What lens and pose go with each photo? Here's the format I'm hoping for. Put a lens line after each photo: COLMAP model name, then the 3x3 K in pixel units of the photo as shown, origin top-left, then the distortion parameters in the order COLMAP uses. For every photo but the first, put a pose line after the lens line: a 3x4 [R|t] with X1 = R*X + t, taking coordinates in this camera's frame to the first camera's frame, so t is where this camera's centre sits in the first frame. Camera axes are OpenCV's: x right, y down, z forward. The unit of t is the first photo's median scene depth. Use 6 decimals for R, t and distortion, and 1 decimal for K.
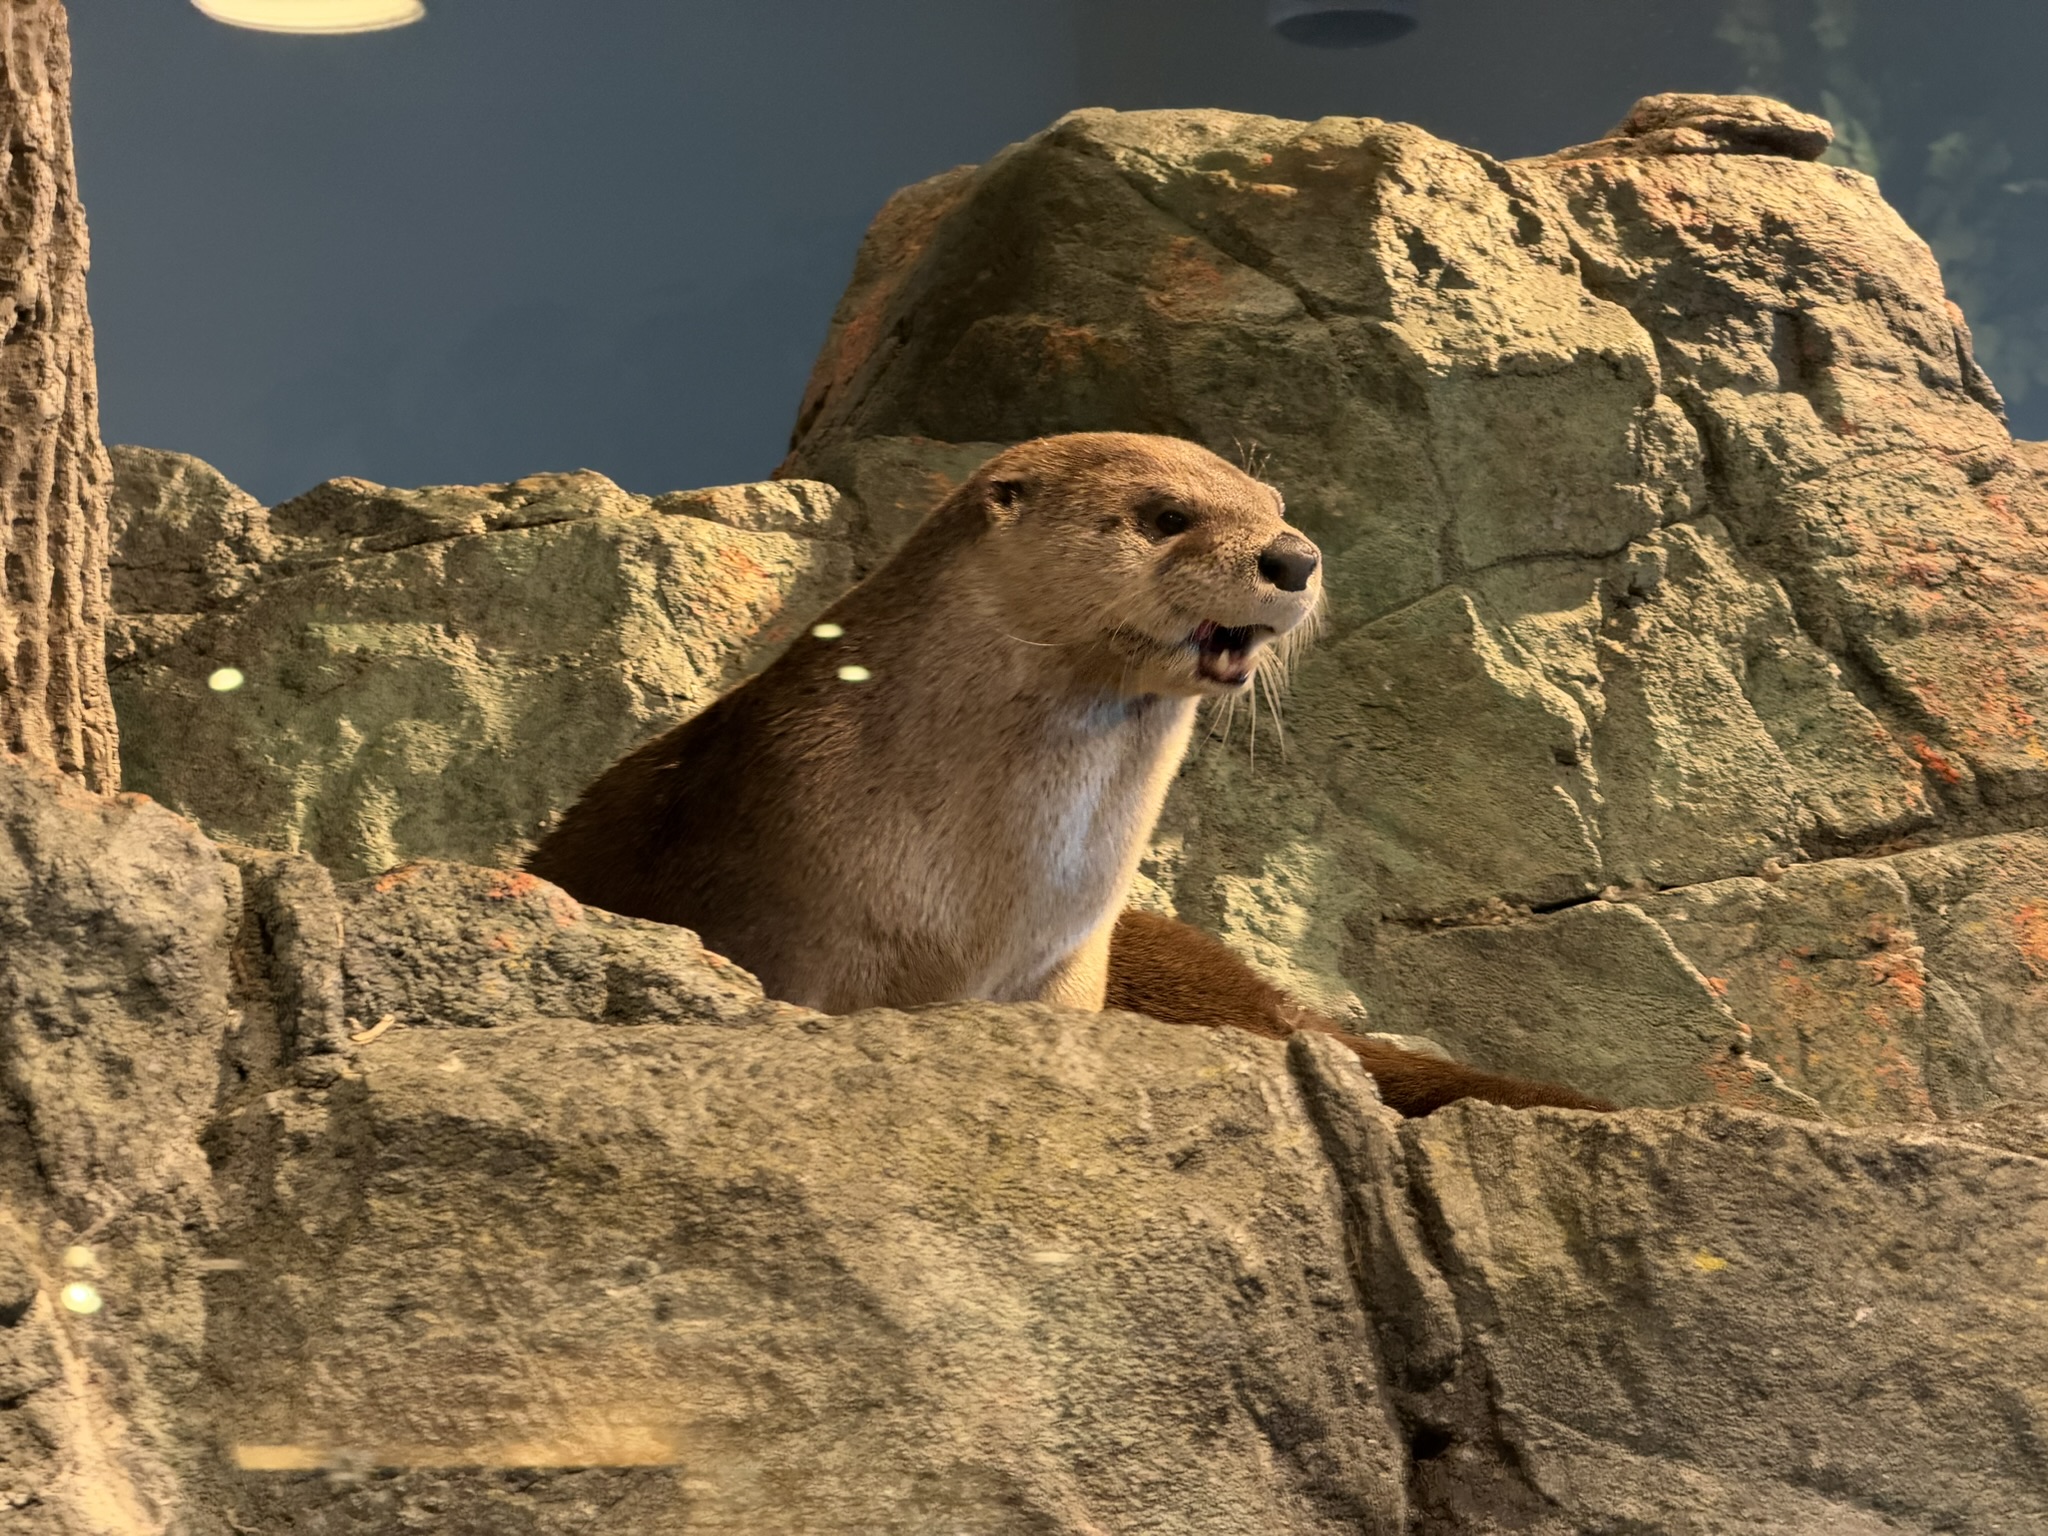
lens RADIAL K [[6266.5, 0, 992.2], [0, 6266.5, 833.9], [0, 0, 1]] dist [0.201705, 0.000000]
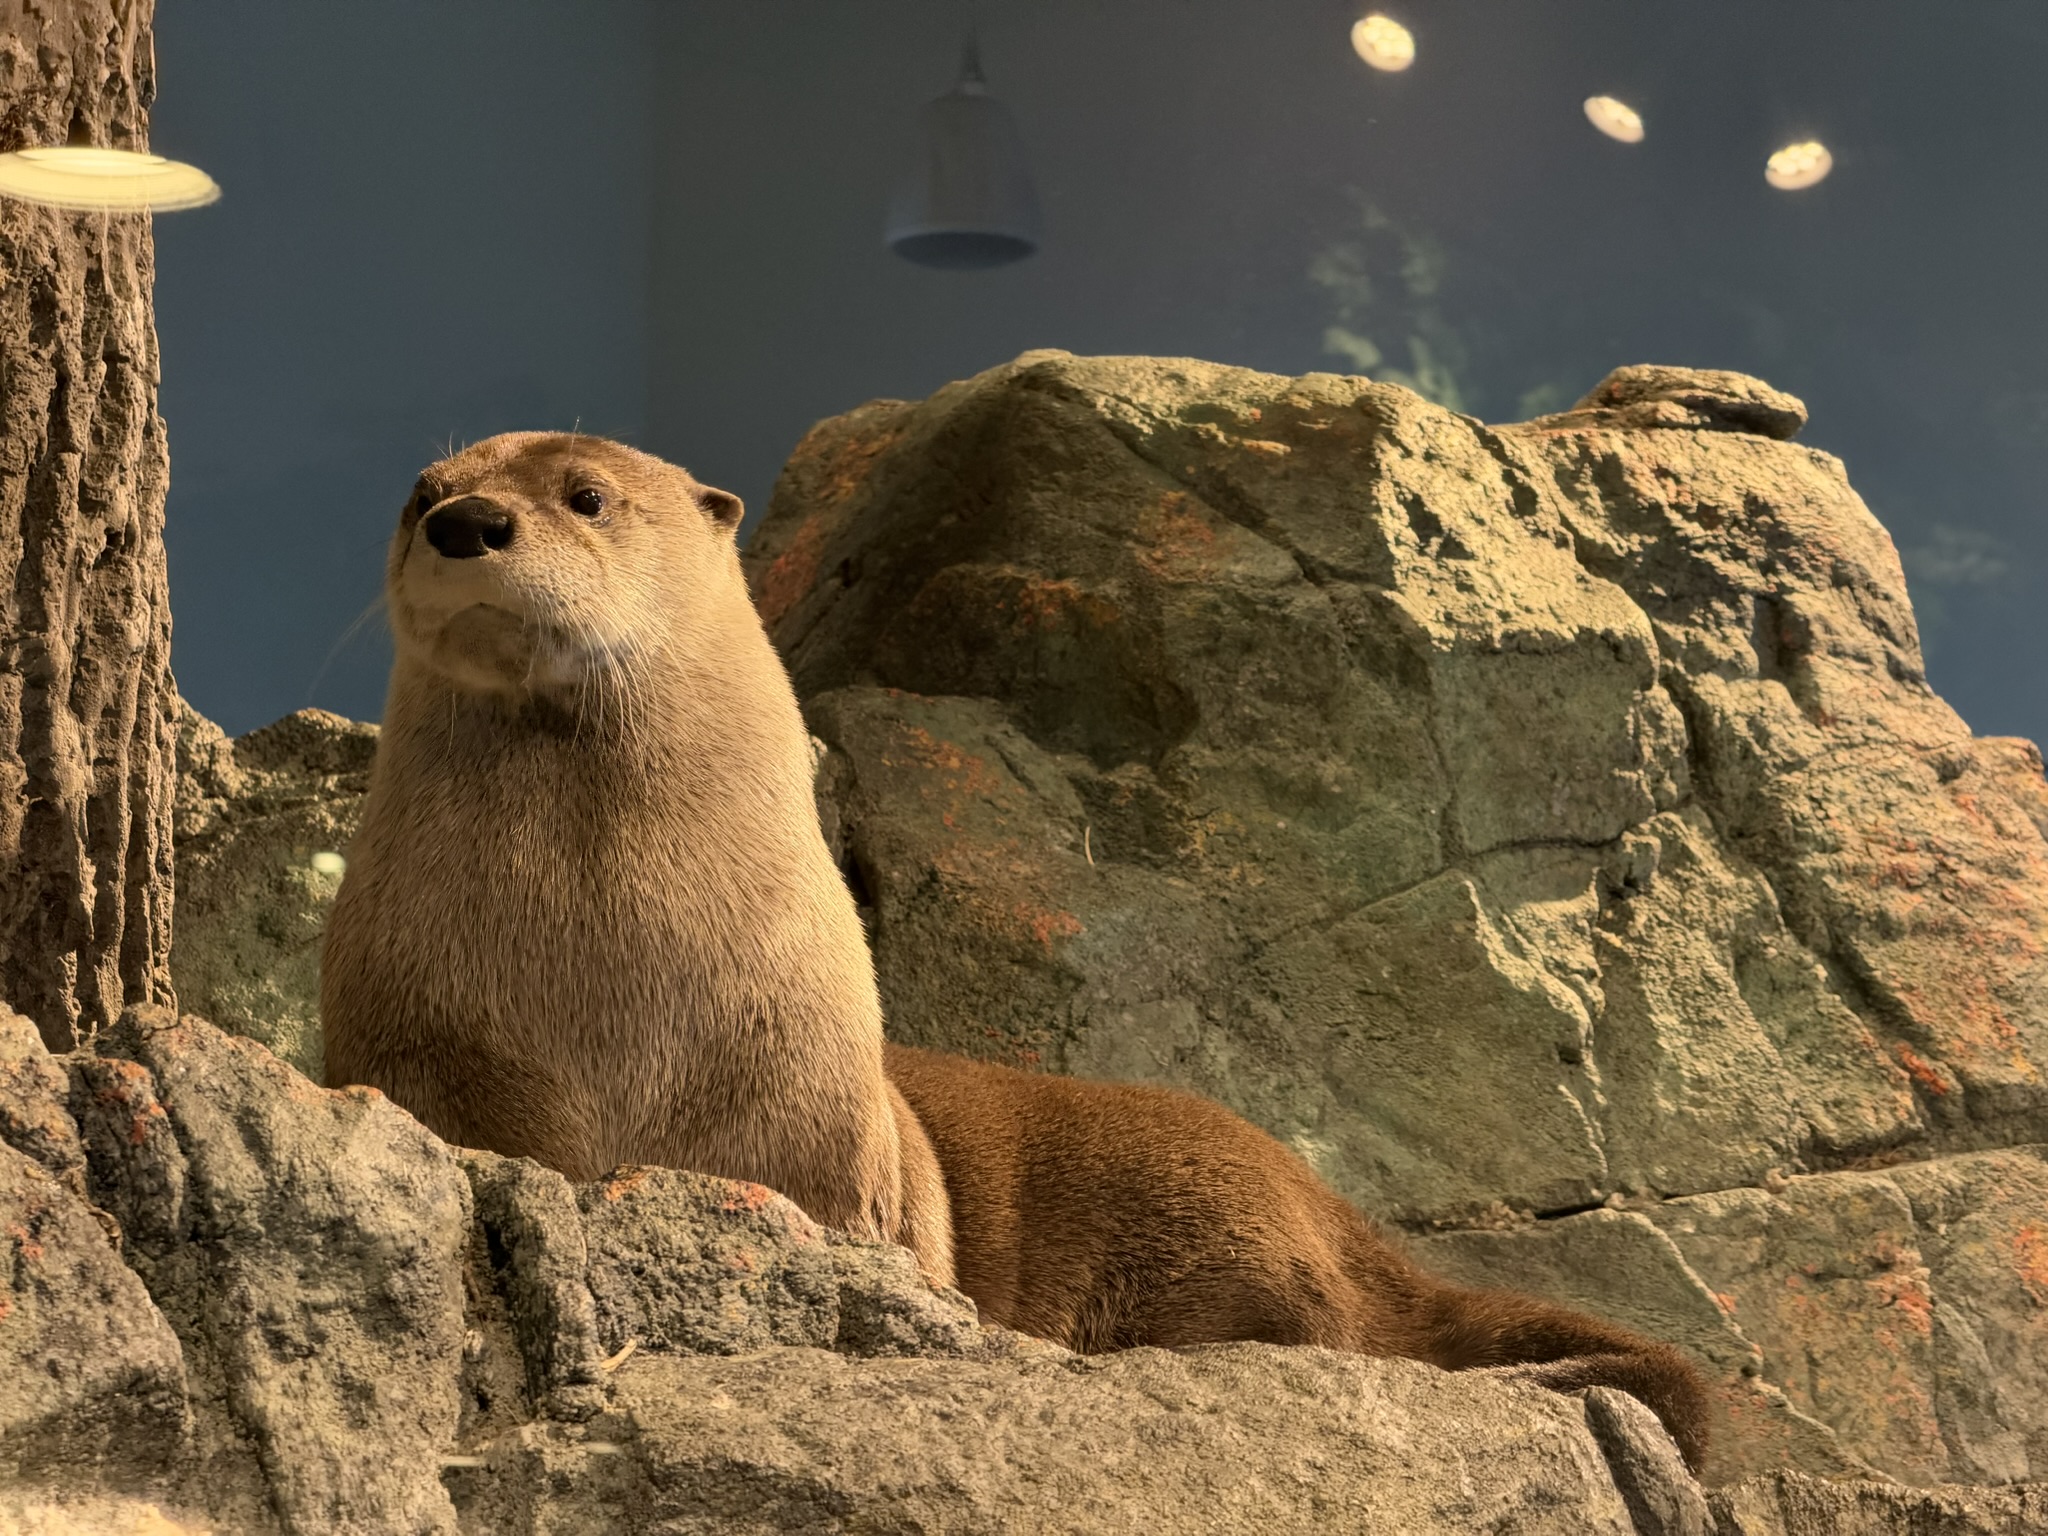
lens RADIAL K [[6266.5, 0, 996.0], [0, 6266.5, 823.8], [0, 0, 1]] dist [0.201705, 0.000000]
pose [[0.994121, 0.041780, 0.099890, -0.114506], [-0.038490, 0.998658, -0.034638, -0.013592], [-0.101203, 0.030590, 0.994395, 0.072745]]
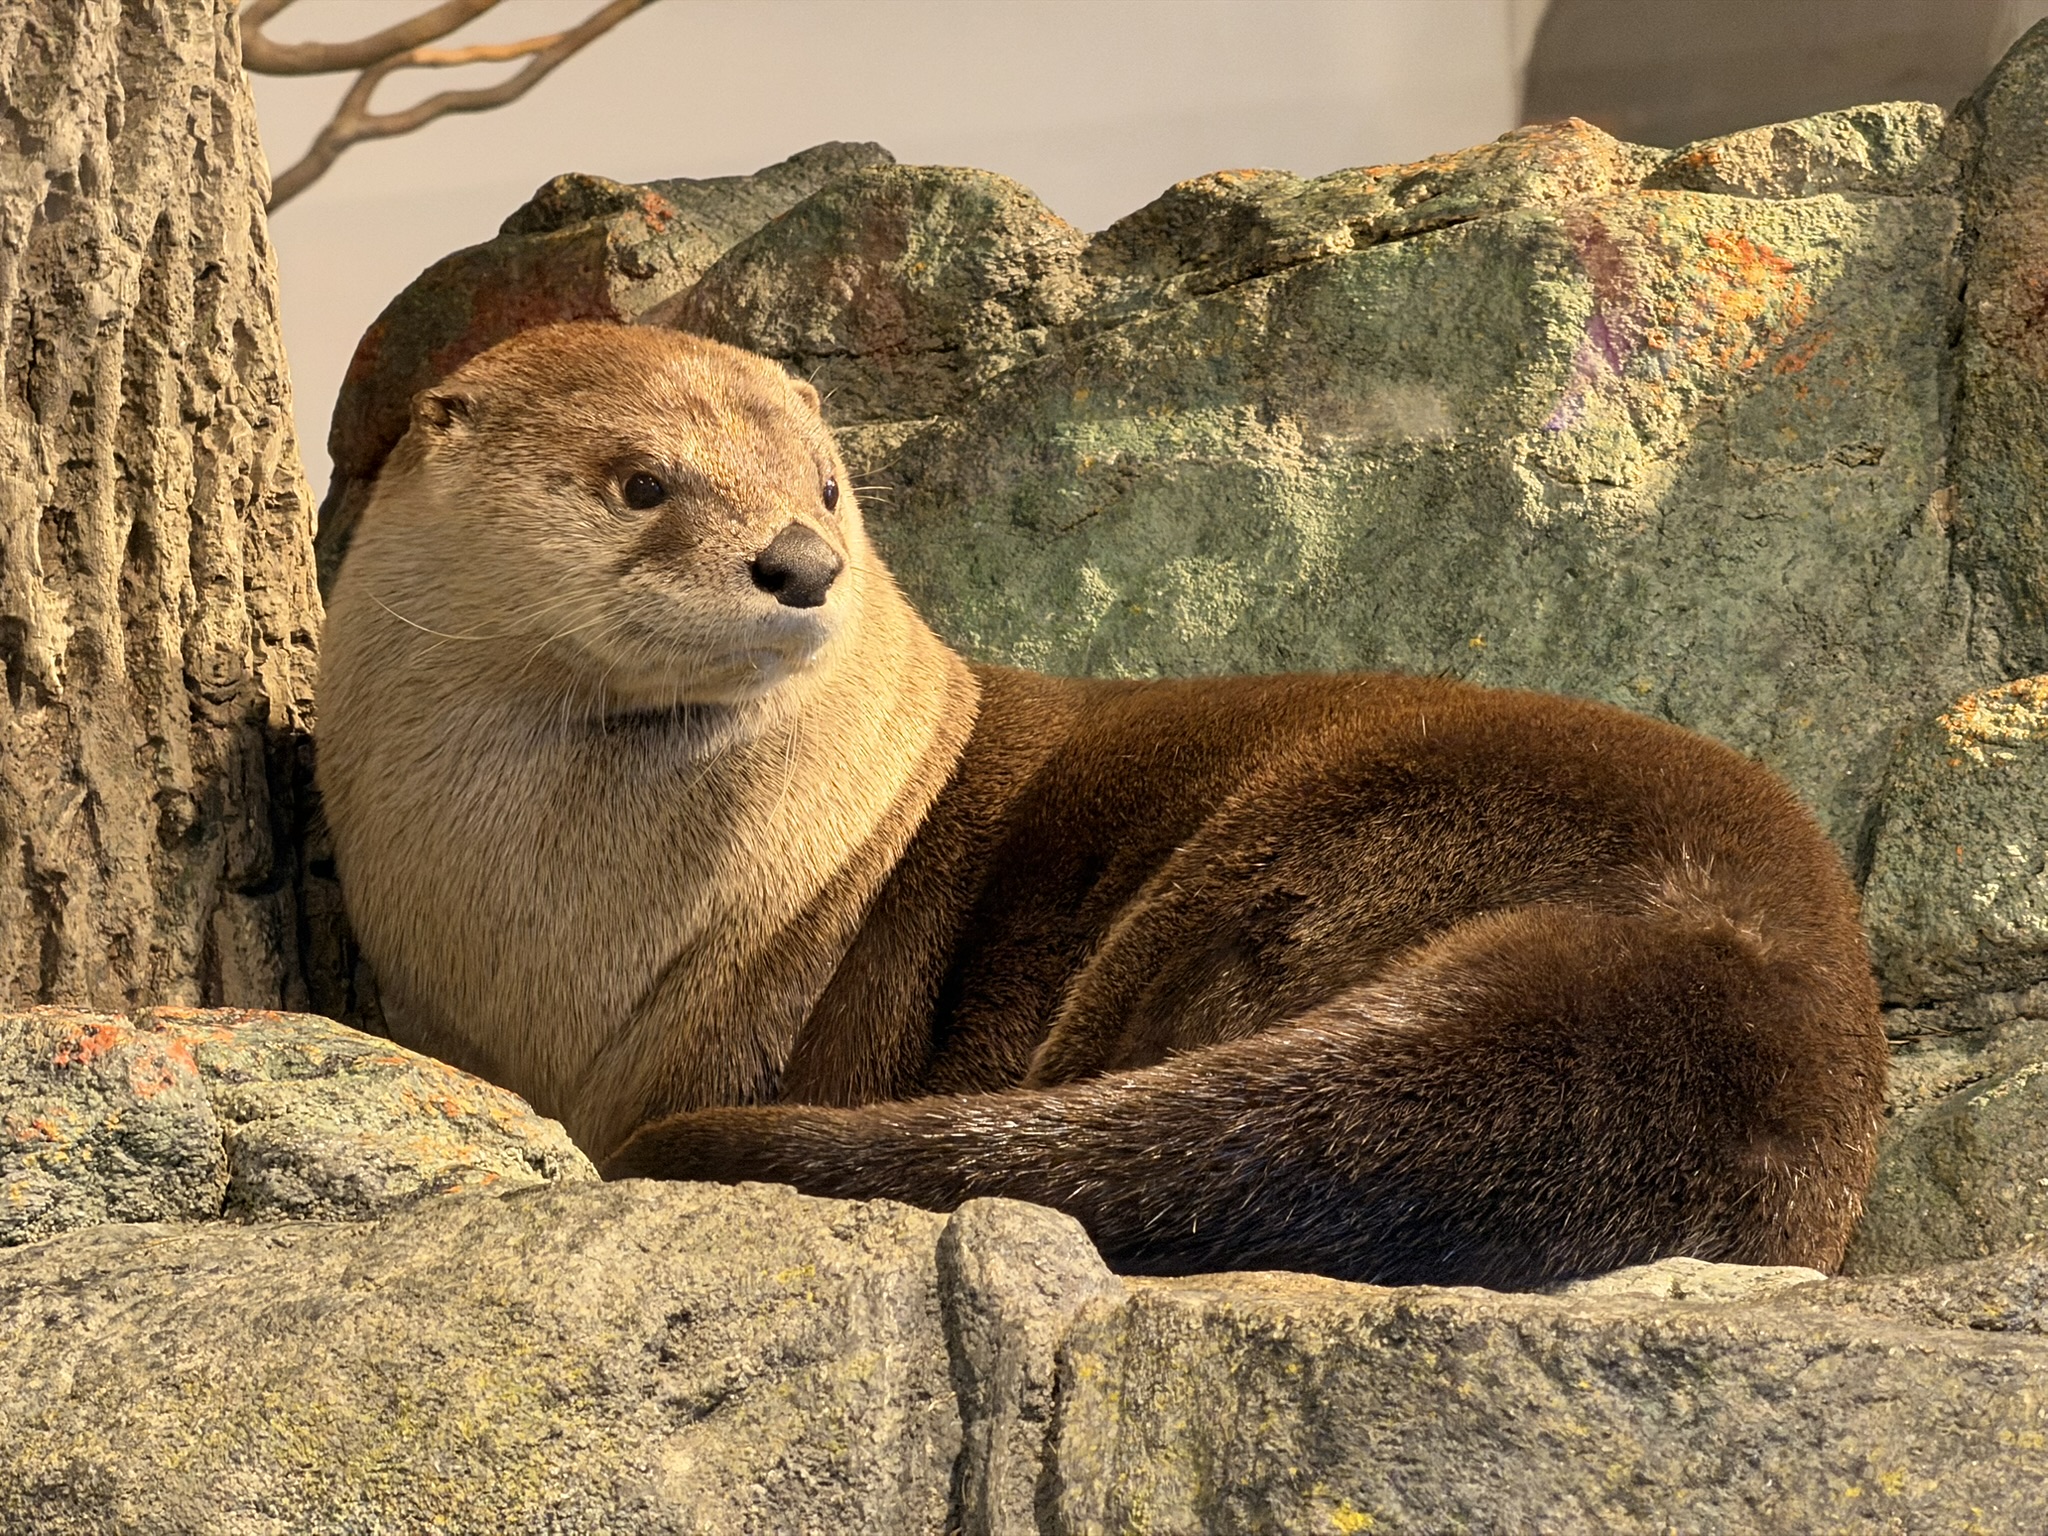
lens RADIAL K [[12589.4, 0, 1017.8], [0, 12589.4, 762.1], [0, 0, 1]] dist [0.167645, 0.000000]
pose [[0.860102, -0.056315, -0.507004, 0.675718], [0.095754, 0.994044, 0.052028, -0.080193], [0.501055, -0.093297, 0.860372, -0.209556]]
